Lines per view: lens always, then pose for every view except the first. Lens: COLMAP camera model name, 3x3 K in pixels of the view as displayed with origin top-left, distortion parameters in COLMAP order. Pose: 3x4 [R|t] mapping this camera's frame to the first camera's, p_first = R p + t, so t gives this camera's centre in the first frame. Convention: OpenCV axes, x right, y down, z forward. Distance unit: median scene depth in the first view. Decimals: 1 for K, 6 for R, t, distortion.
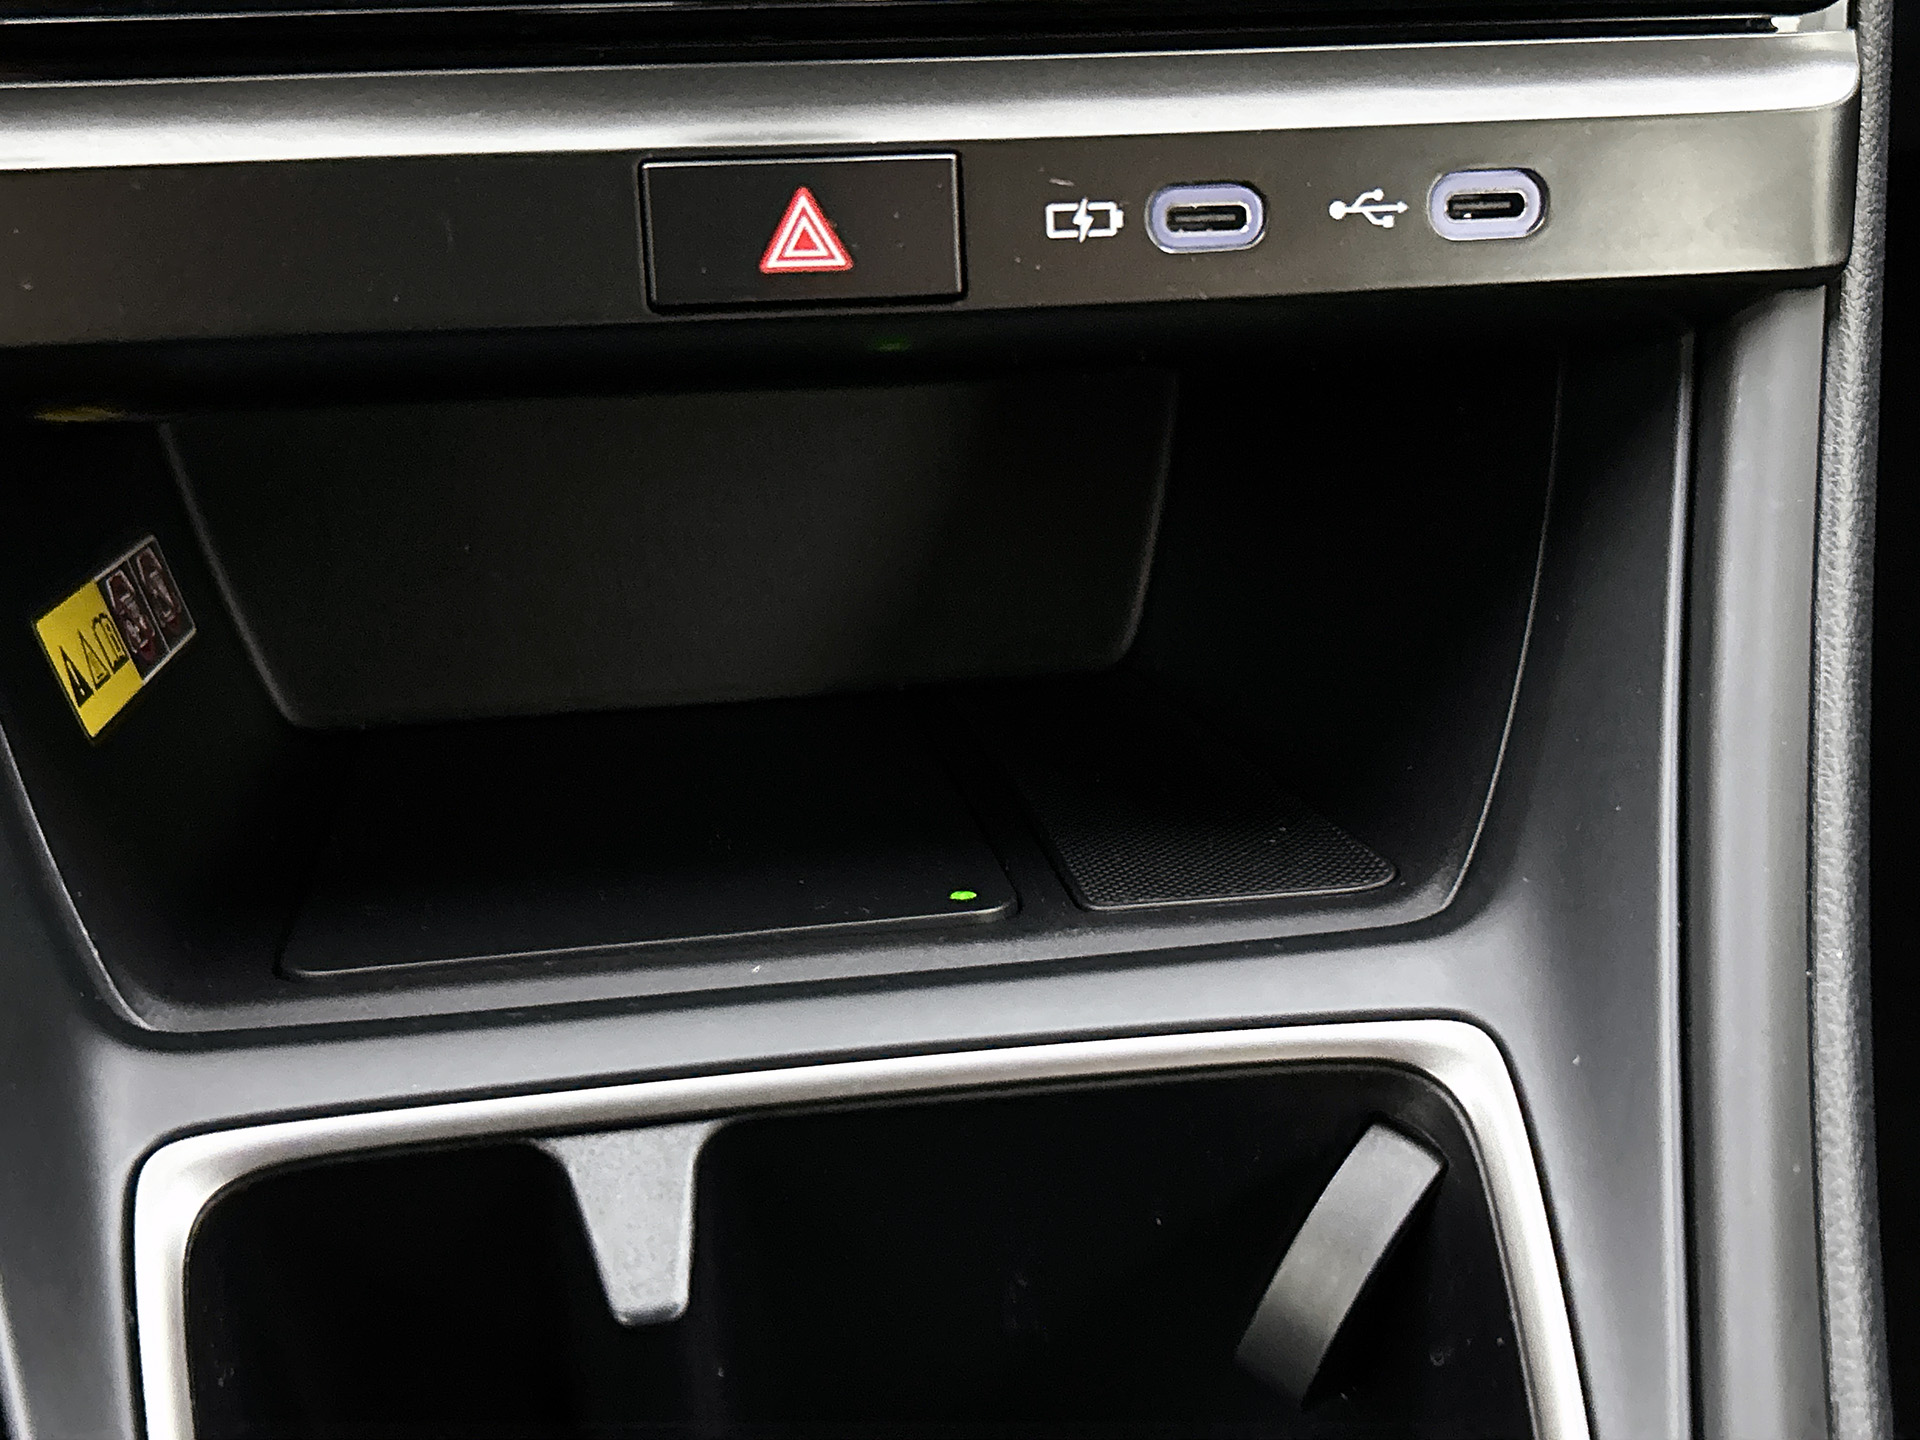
lens RADIAL K [[2403.0, 0, 994.0], [0, 2403.0, 730.8], [0, 0, 1]] dist [0.200562, -0.609900]
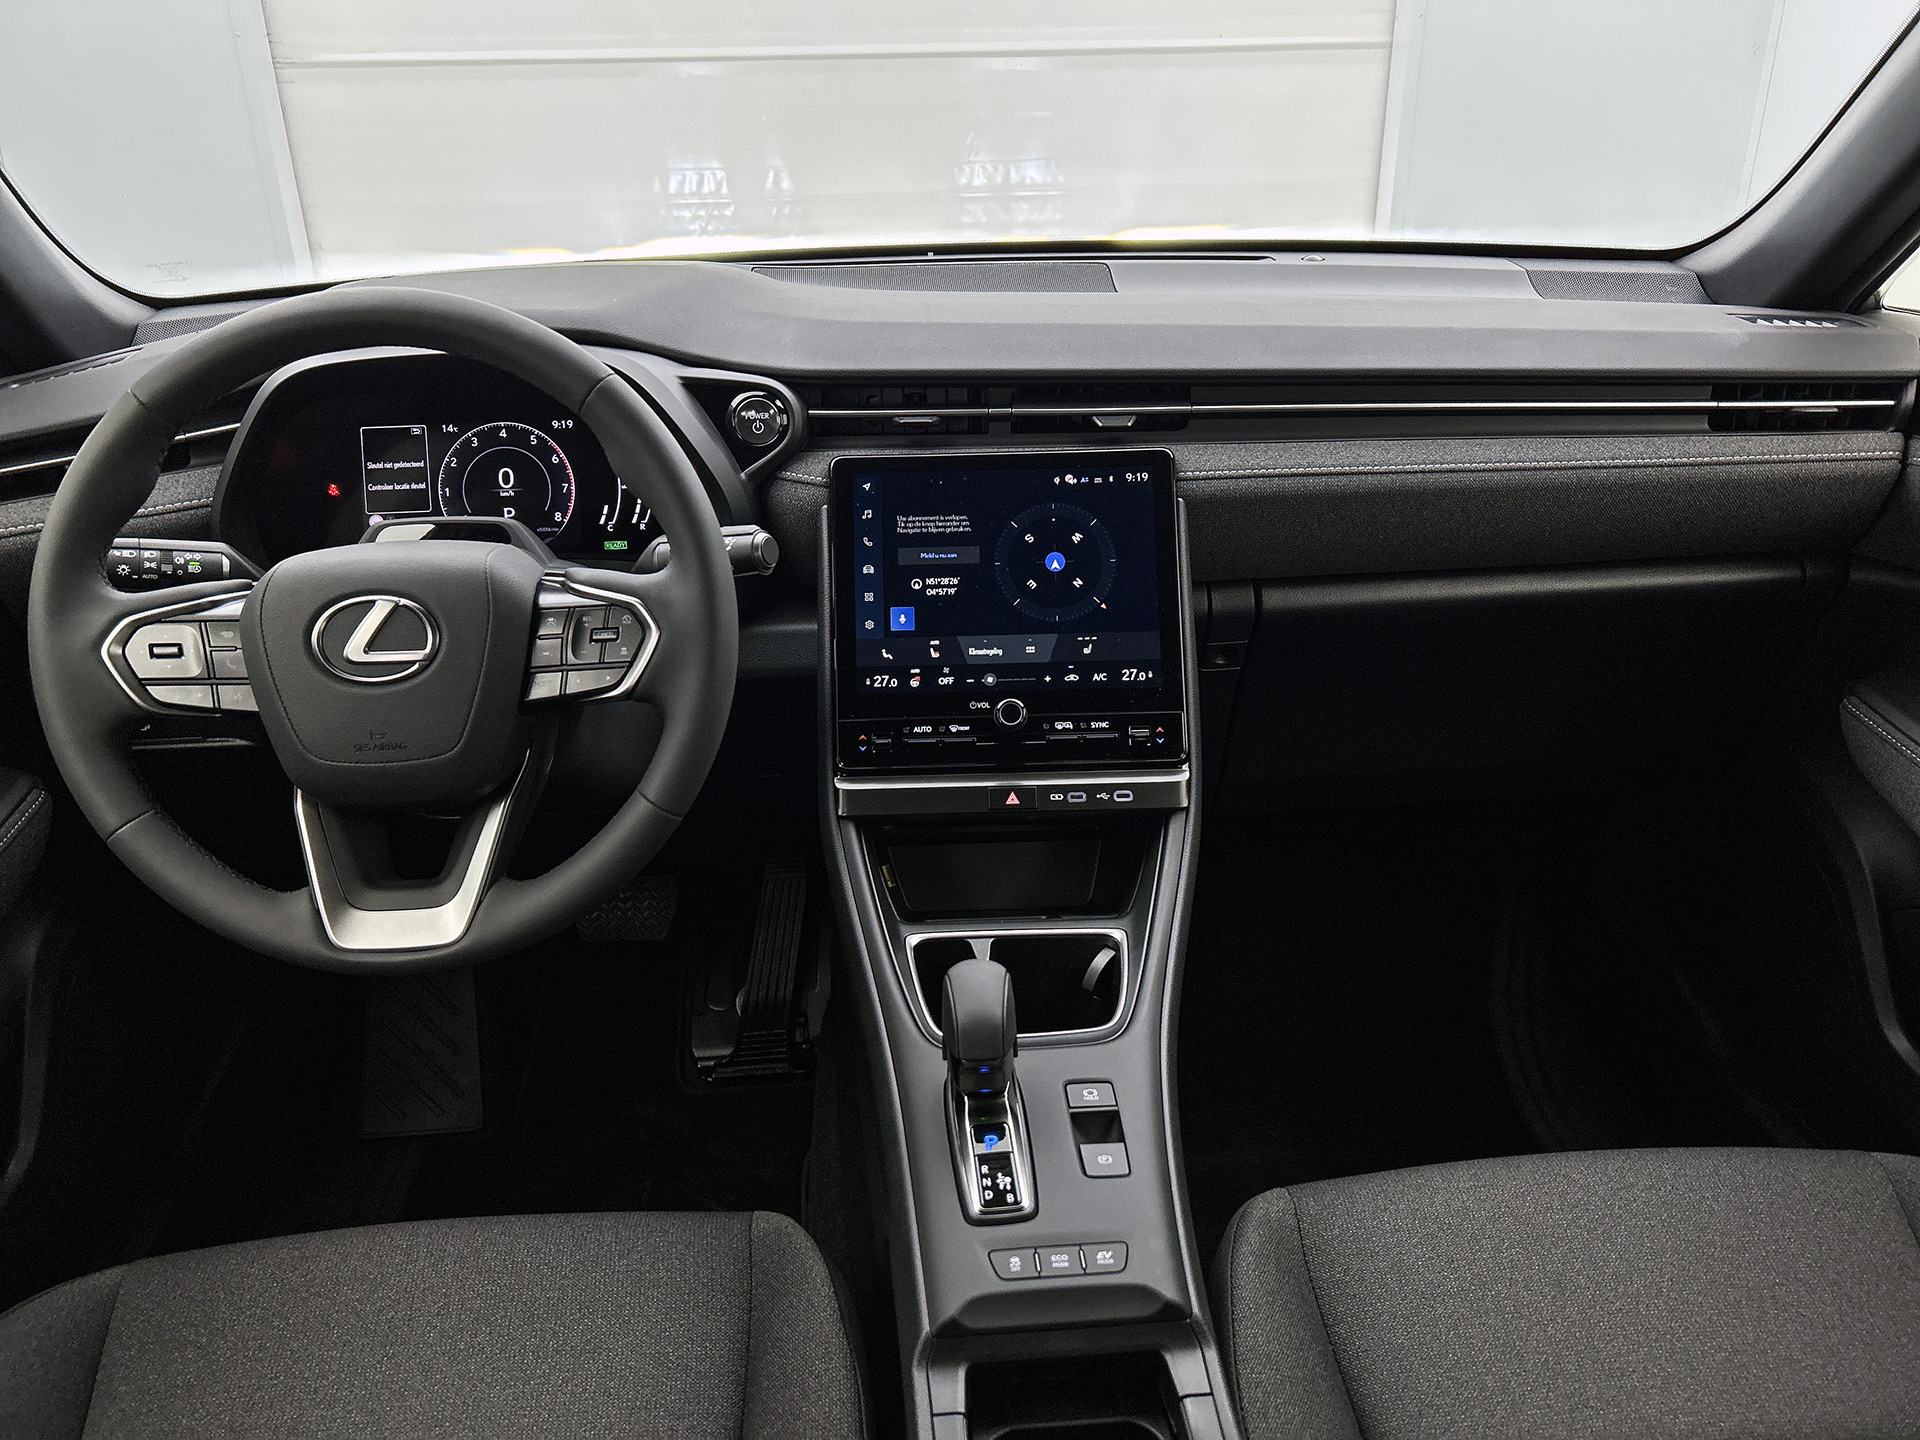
lens RADIAL K [[1405.0, 0, 945.5], [0, 1405.0, 720.4], [0, 0, 1]] dist [0.149108, -0.272994]
pose [[0.986922, -0.010006, -0.160889, 0.343701], [-0.041178, 0.949310, -0.311634, 0.758604], [0.155851, 0.314183, 0.936482, -2.556845]]
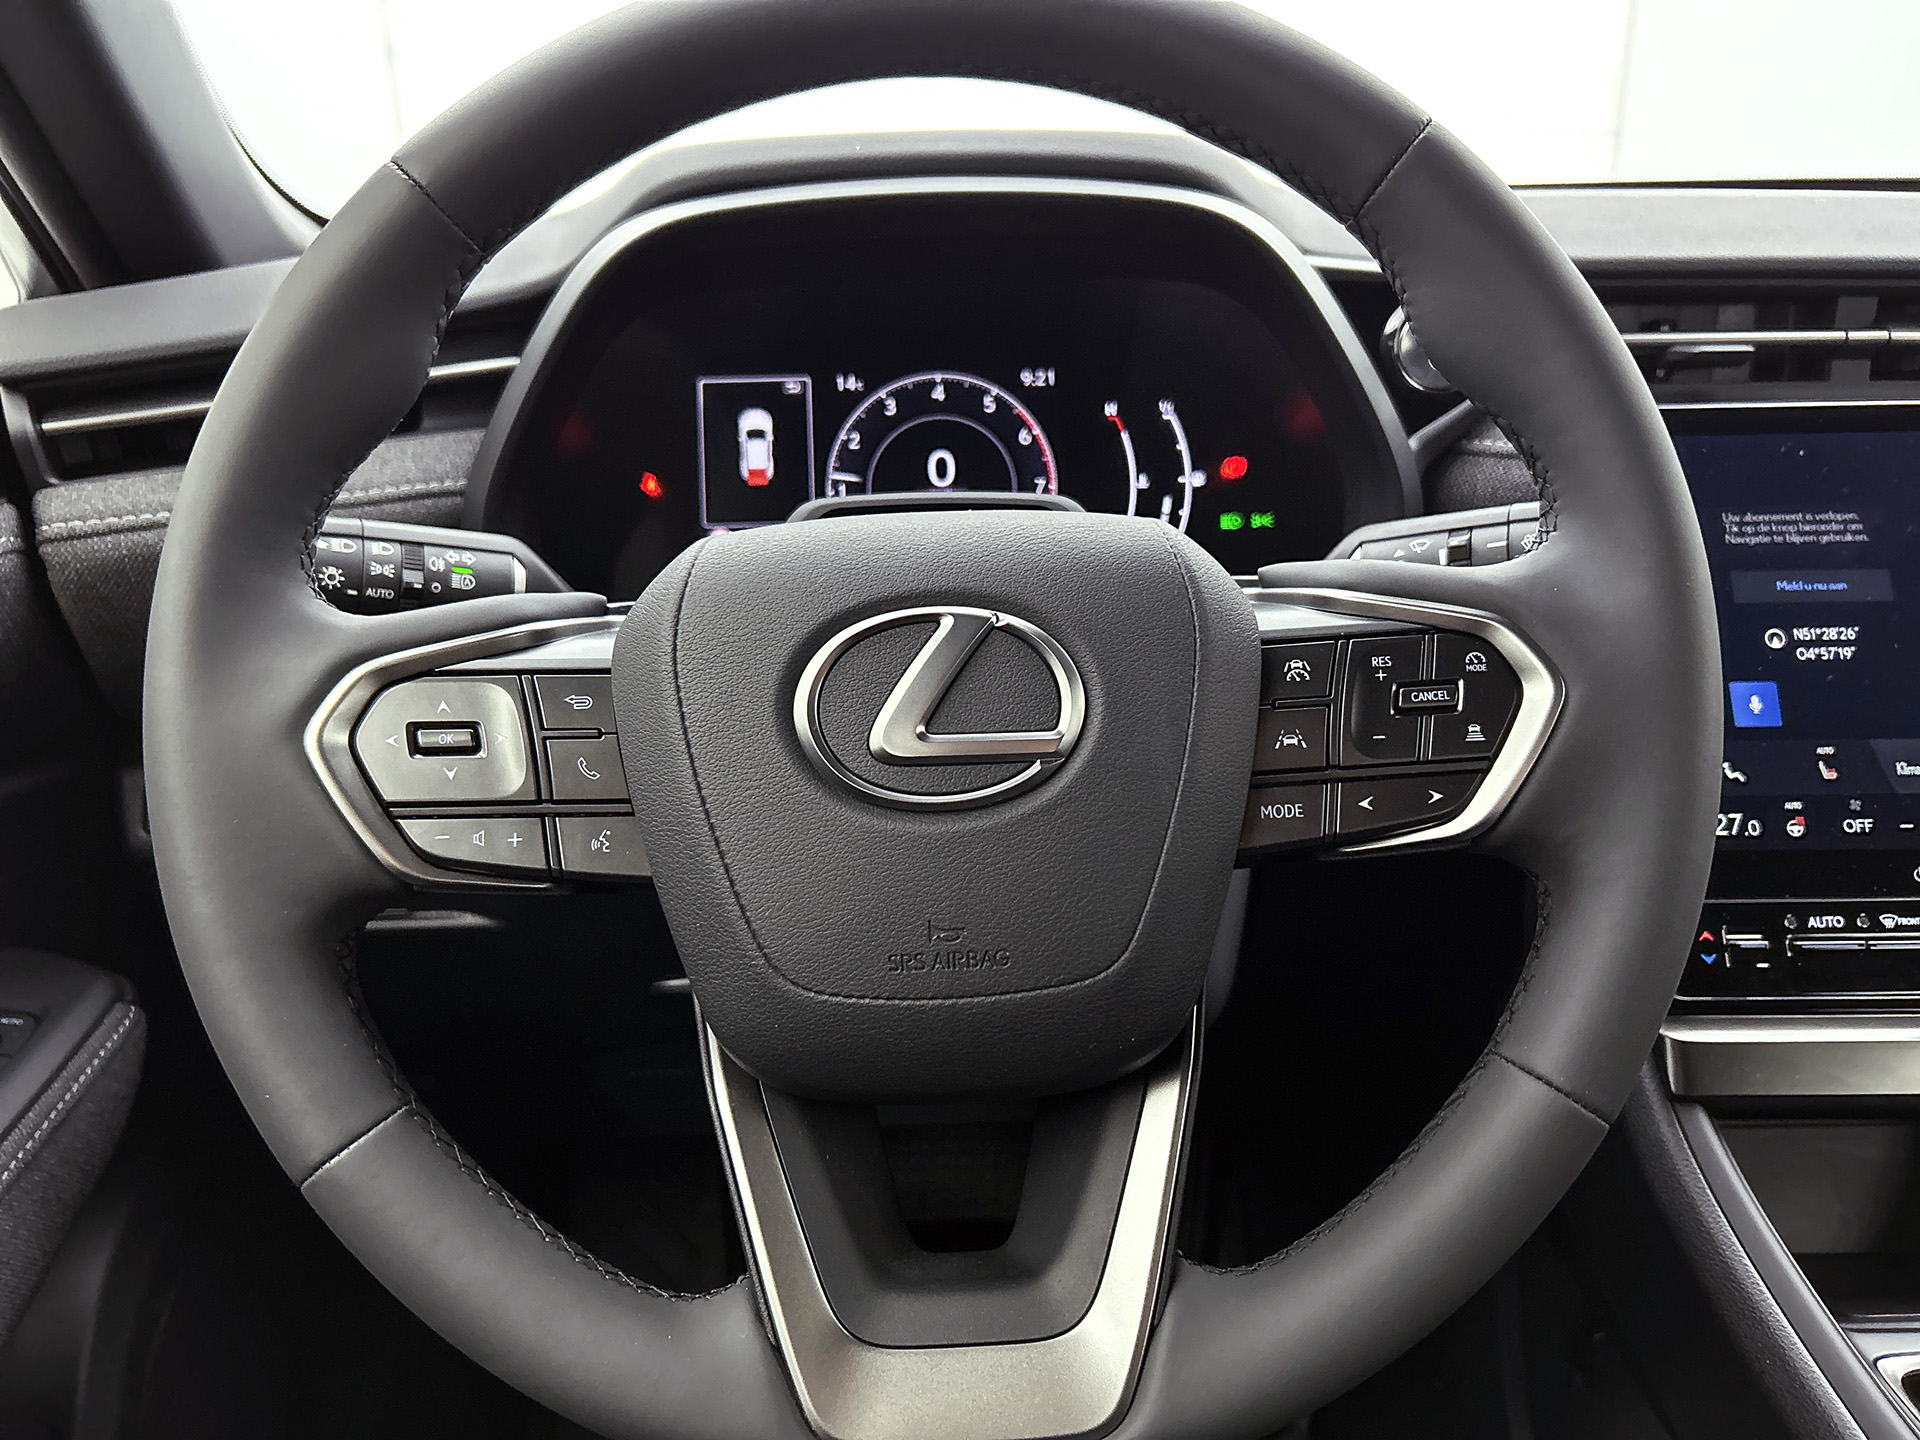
lens RADIAL K [[1456.1, 0, 962.9], [0, 1456.1, 741.1], [0, 0, 1]] dist [0.040042, -0.046557]
pose [[0.981632, -0.013716, -0.190291, -1.063936], [-0.064435, 0.914970, -0.398344, 0.256139], [0.179574, 0.403288, 0.897280, -1.128088]]
